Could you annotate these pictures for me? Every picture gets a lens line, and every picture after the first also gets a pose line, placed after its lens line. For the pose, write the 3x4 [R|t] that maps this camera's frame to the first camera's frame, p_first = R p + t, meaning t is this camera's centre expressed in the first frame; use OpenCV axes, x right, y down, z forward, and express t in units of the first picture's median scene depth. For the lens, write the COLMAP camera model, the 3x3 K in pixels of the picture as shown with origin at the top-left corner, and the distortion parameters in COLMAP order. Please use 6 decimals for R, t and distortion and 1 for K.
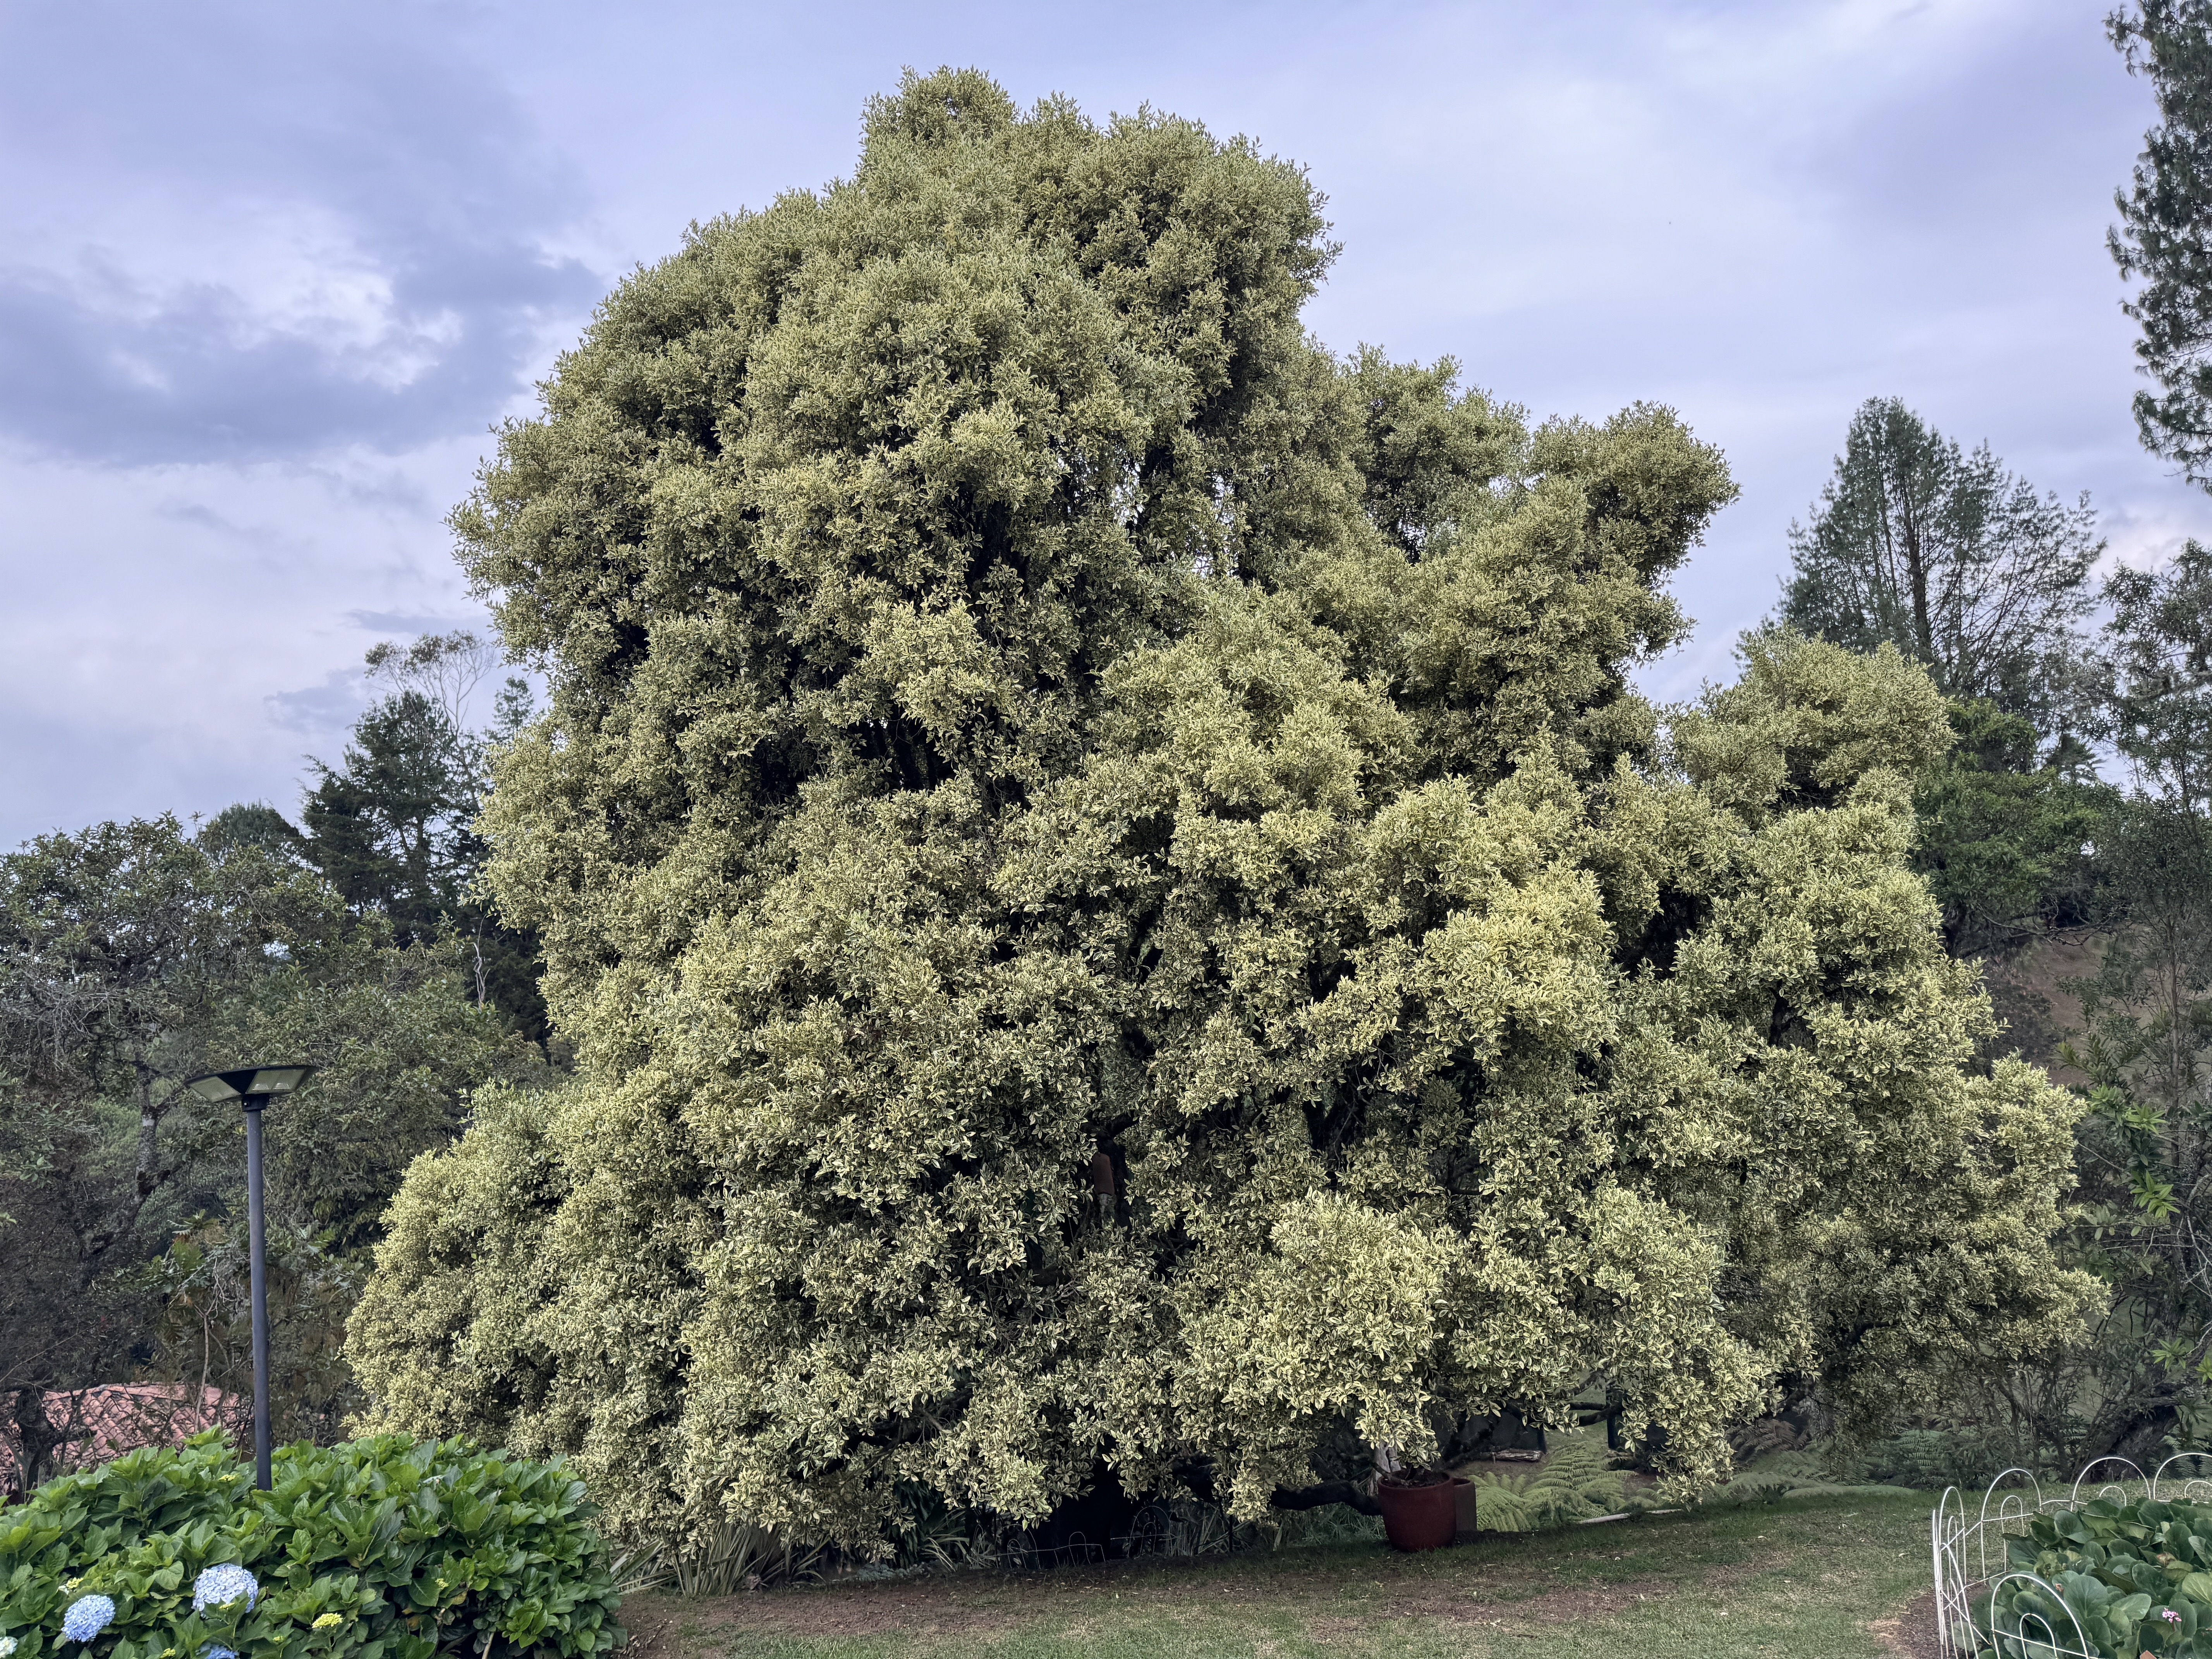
lens RADIAL K [[1558.0, 0, 1089.9], [0, 1558.0, 841.7], [0, 0, 1]] dist [0.010783, -0.006220]
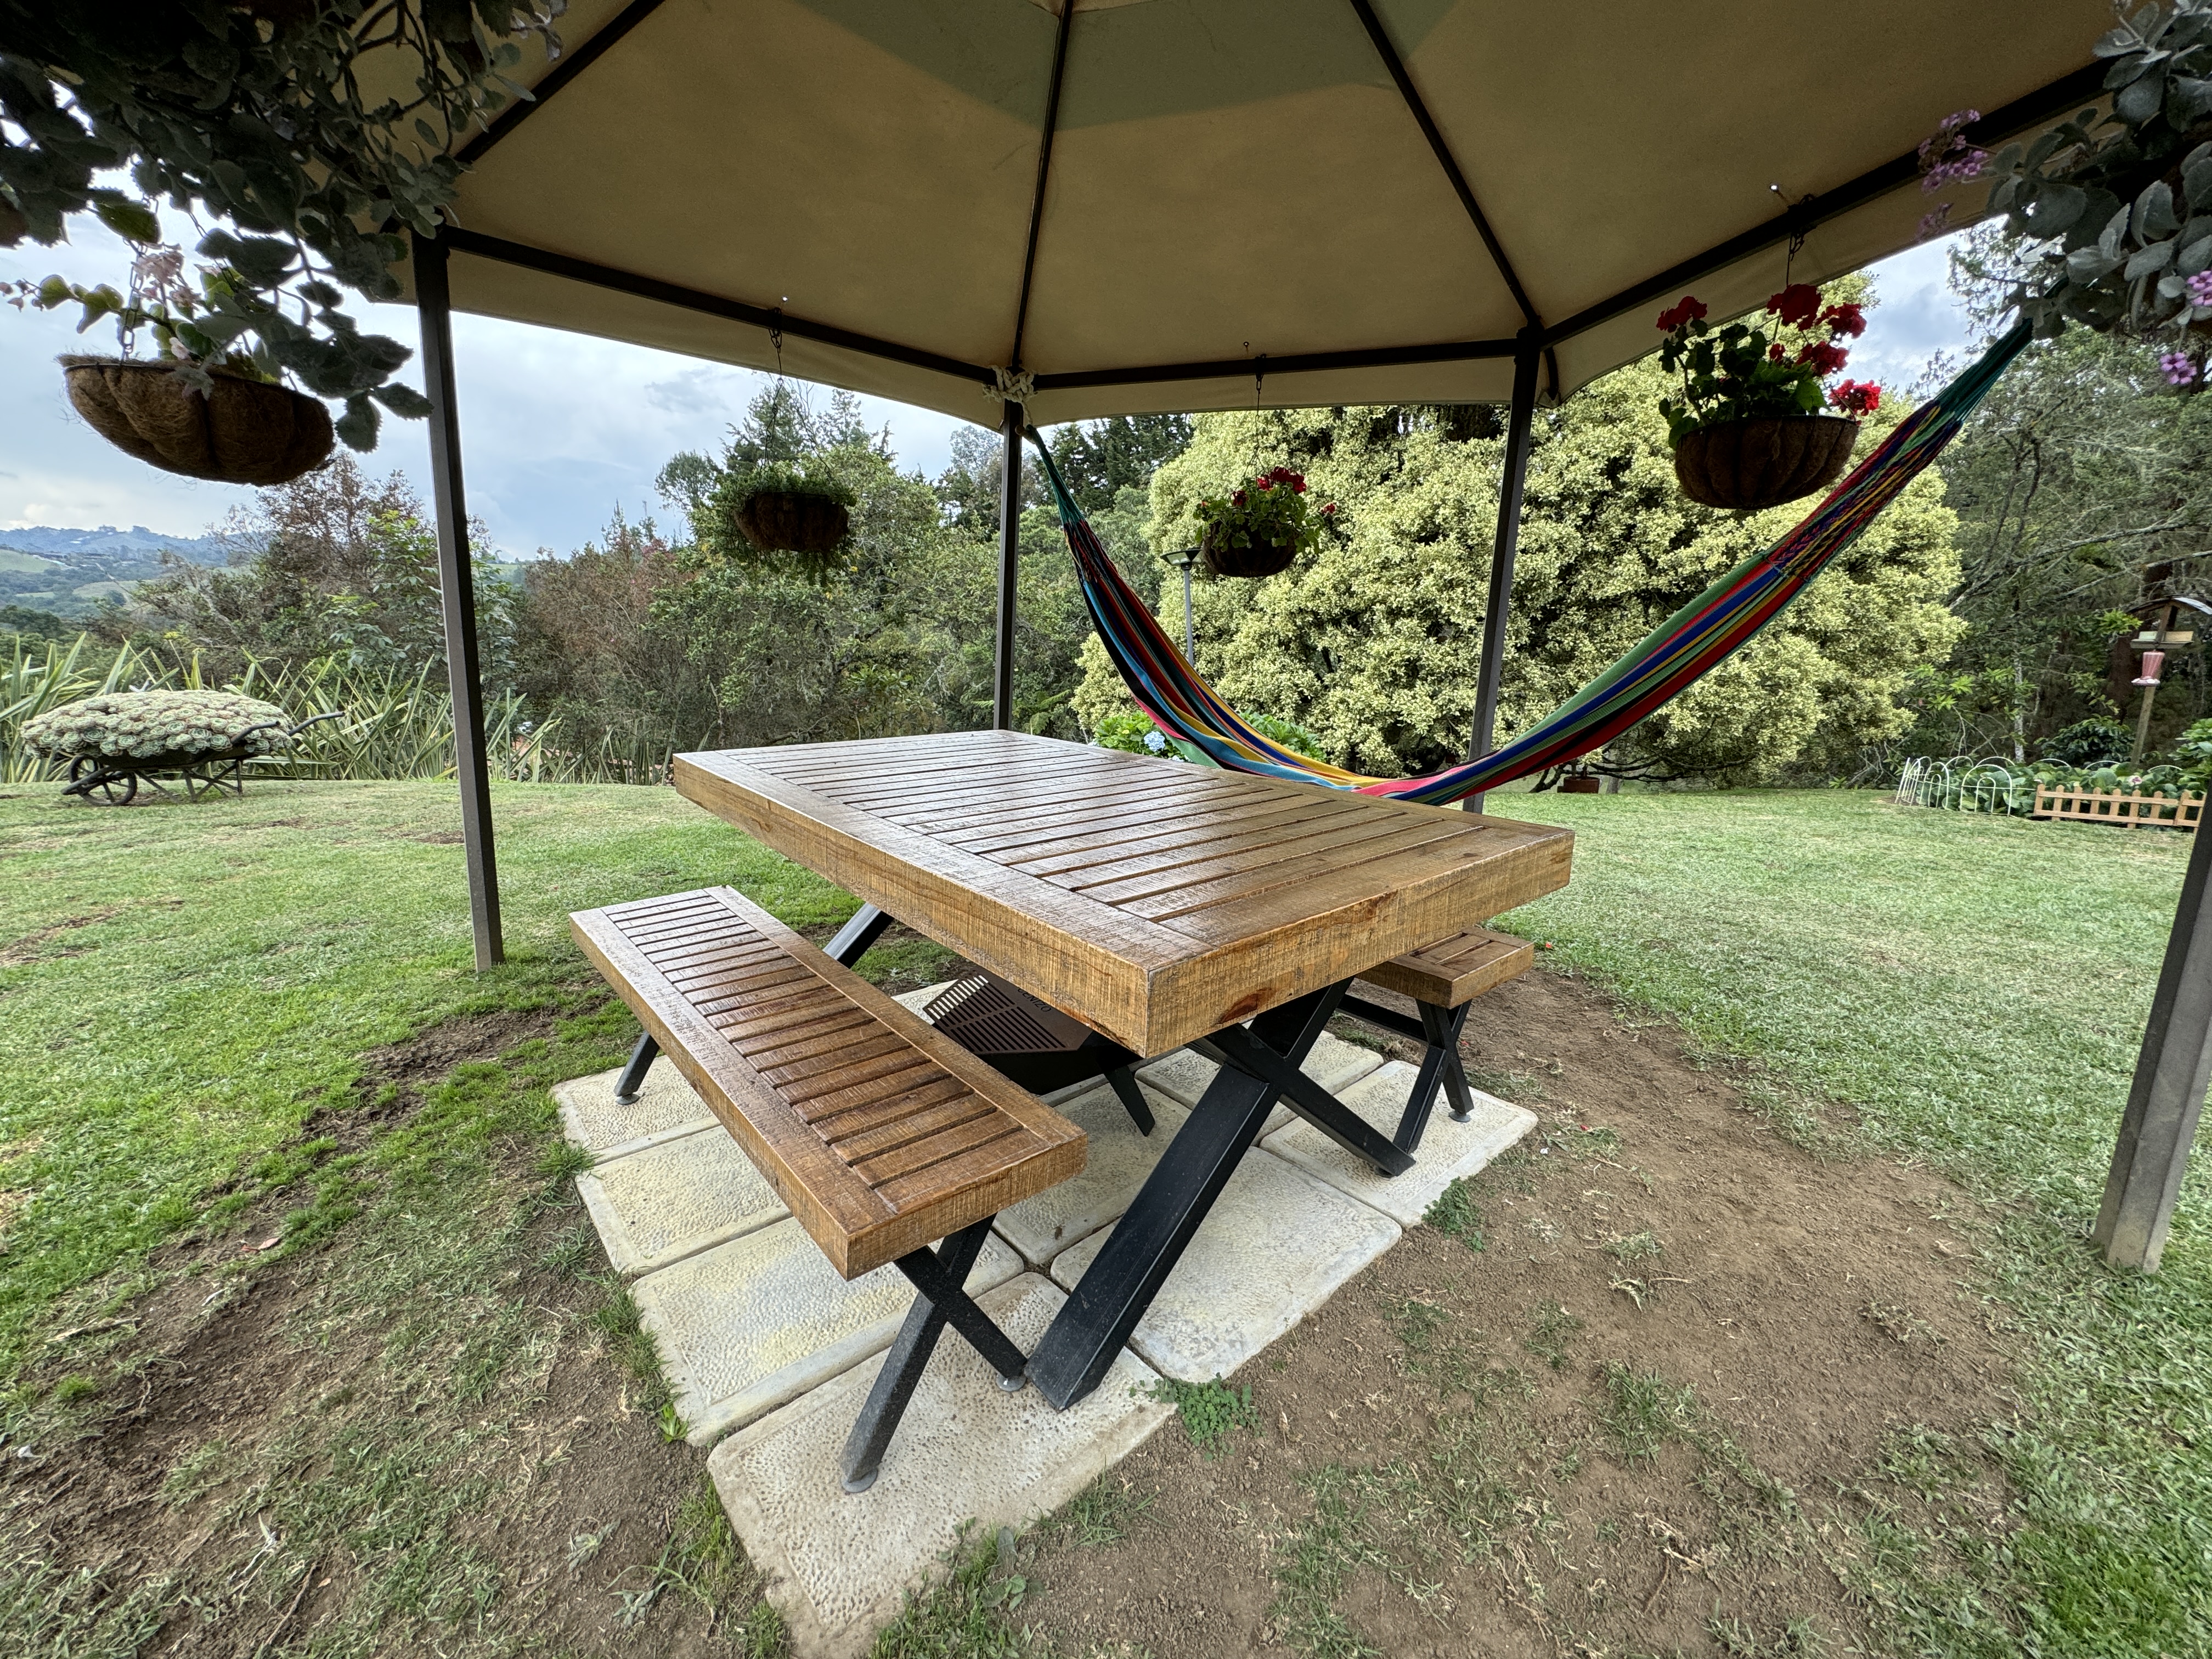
lens RADIAL K [[876.5, 0, 1110.6], [0, 876.5, 827.3], [0, 0, 1]] dist [-0.002478, 0.001272]
pose [[0.997731, 0.067008, -0.006612, -0.586040], [-0.060768, 0.938382, 0.340217, 0.090335], [0.029002, -0.339043, 0.940324, -0.334519]]
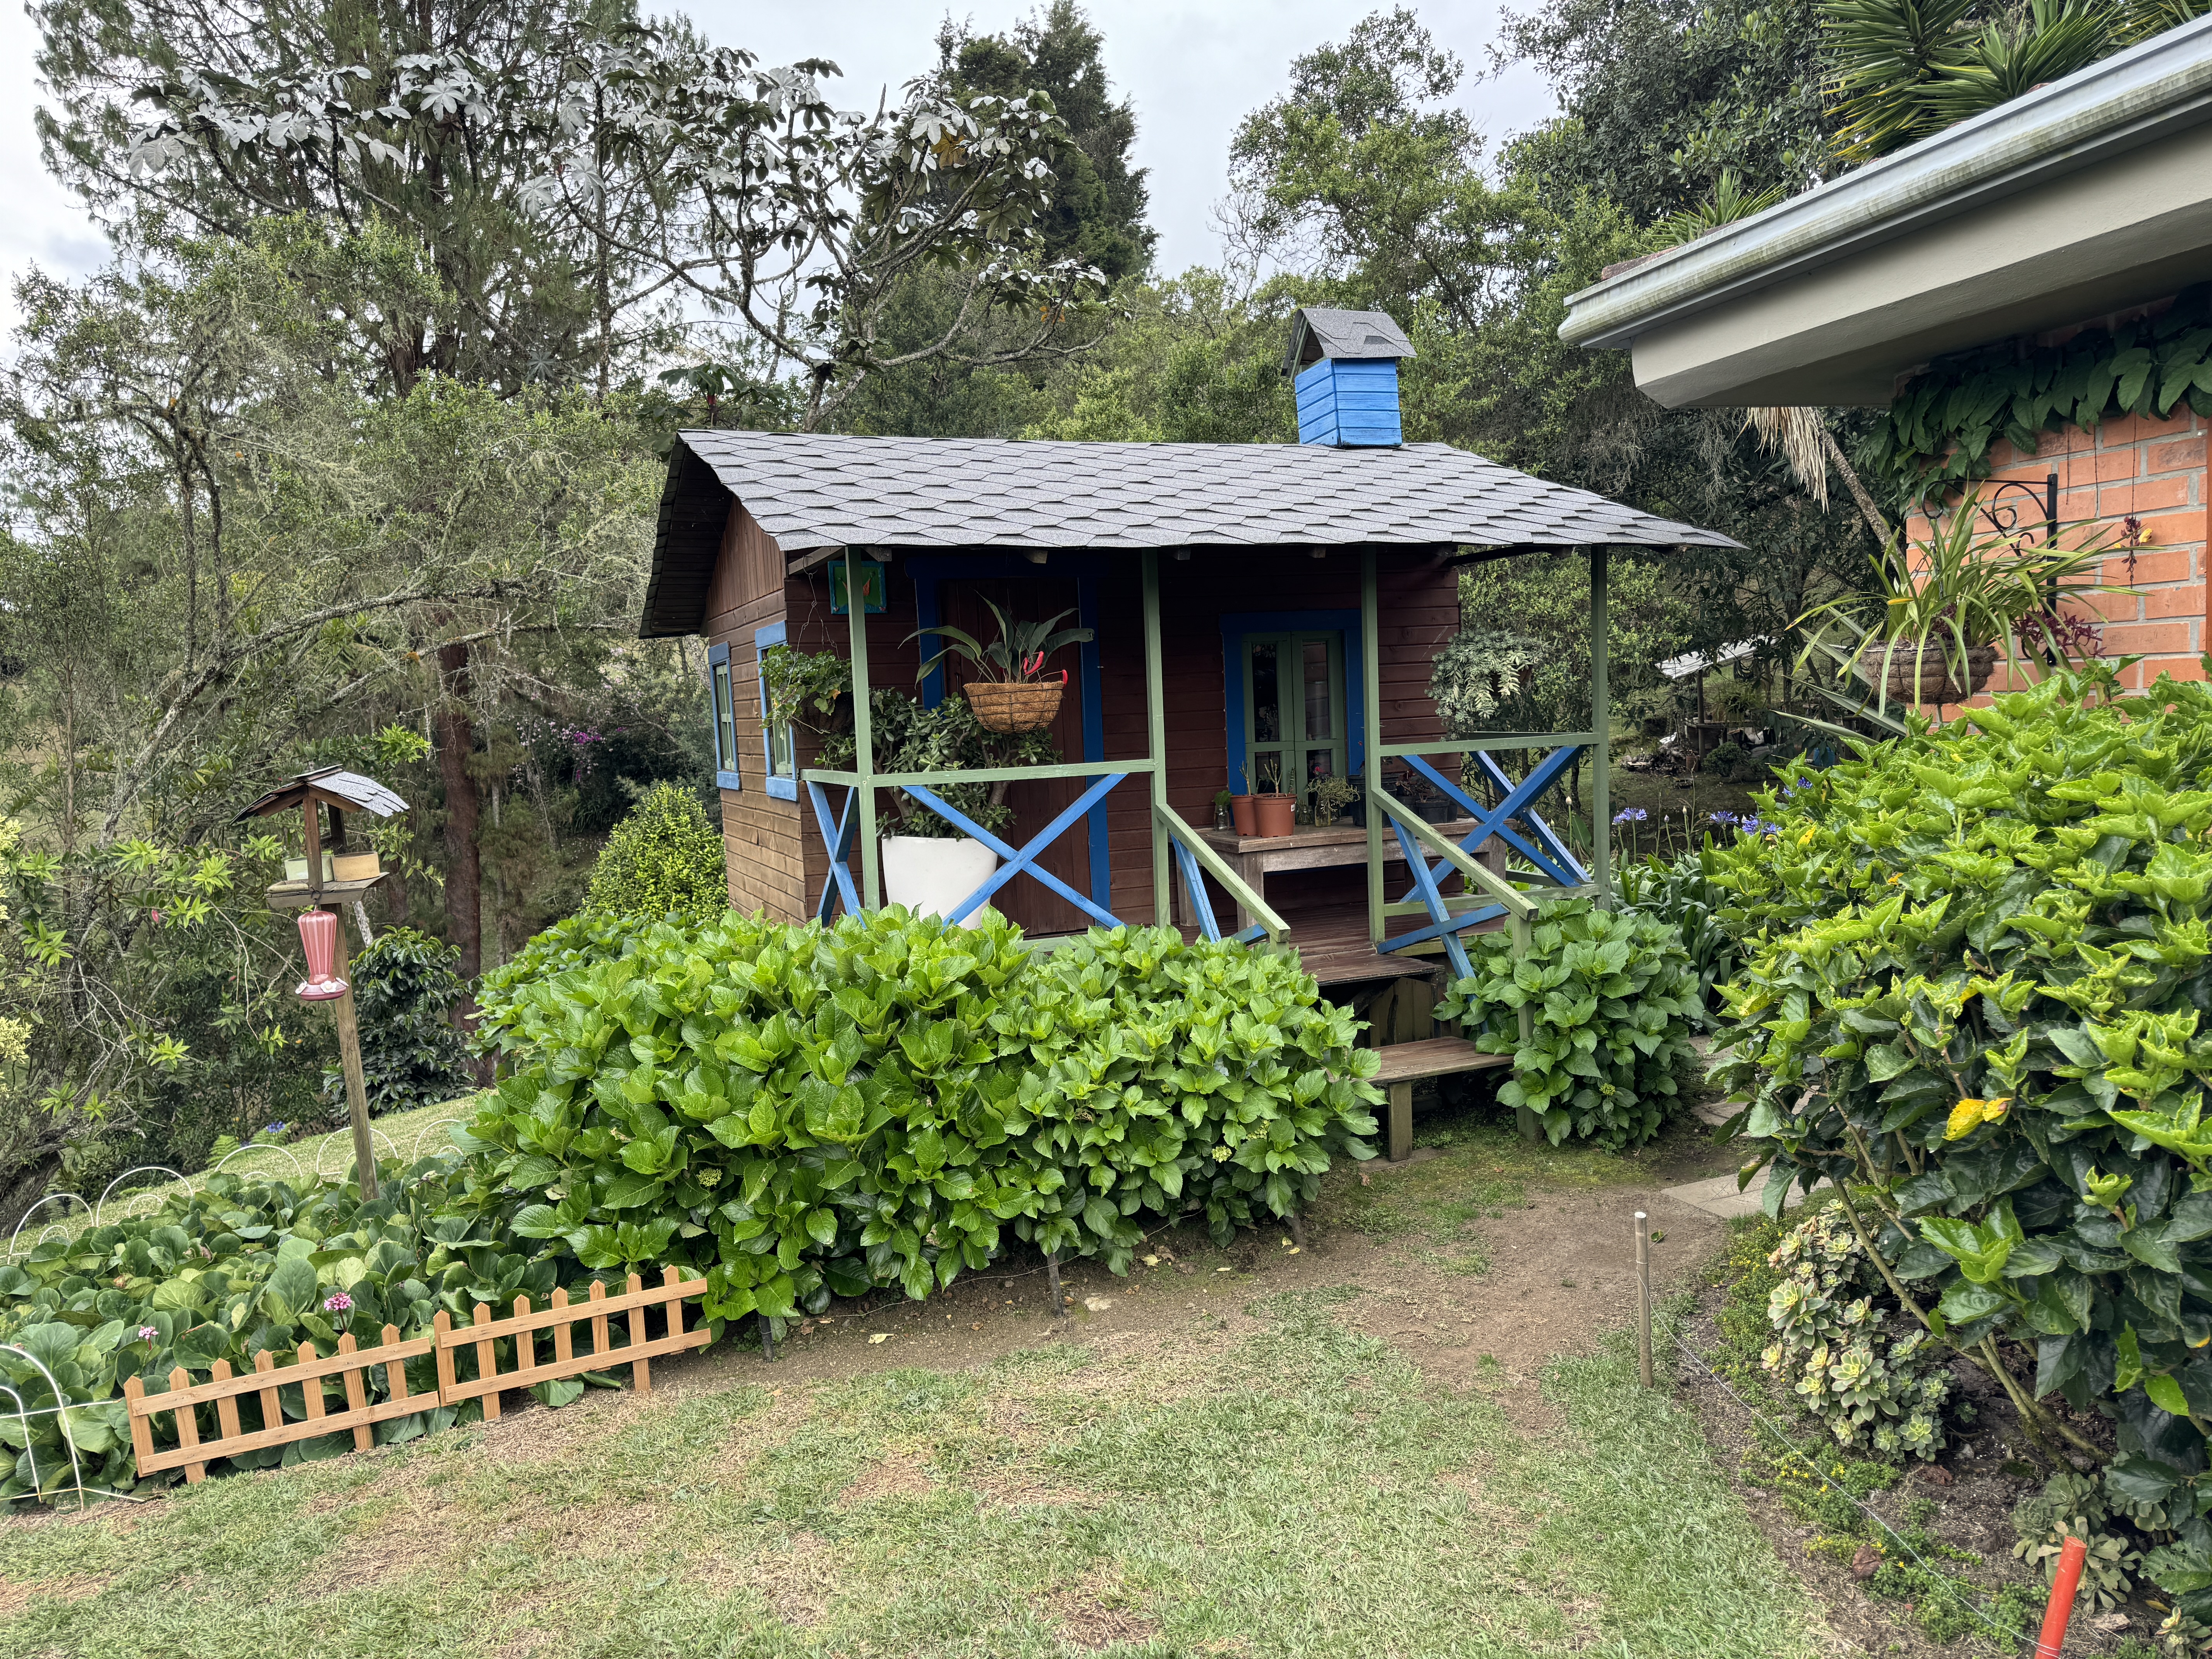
lens RADIAL K [[1558.0, 0, 1108.9], [0, 1558.0, 828.3], [0, 0, 1]] dist [0.010783, -0.006220]
pose [[0.357224, -0.042548, 0.933049, 0.029324], [-0.085060, 0.993329, 0.077863, 0.050448], [-0.930137, -0.107180, 0.351222, 0.115007]]
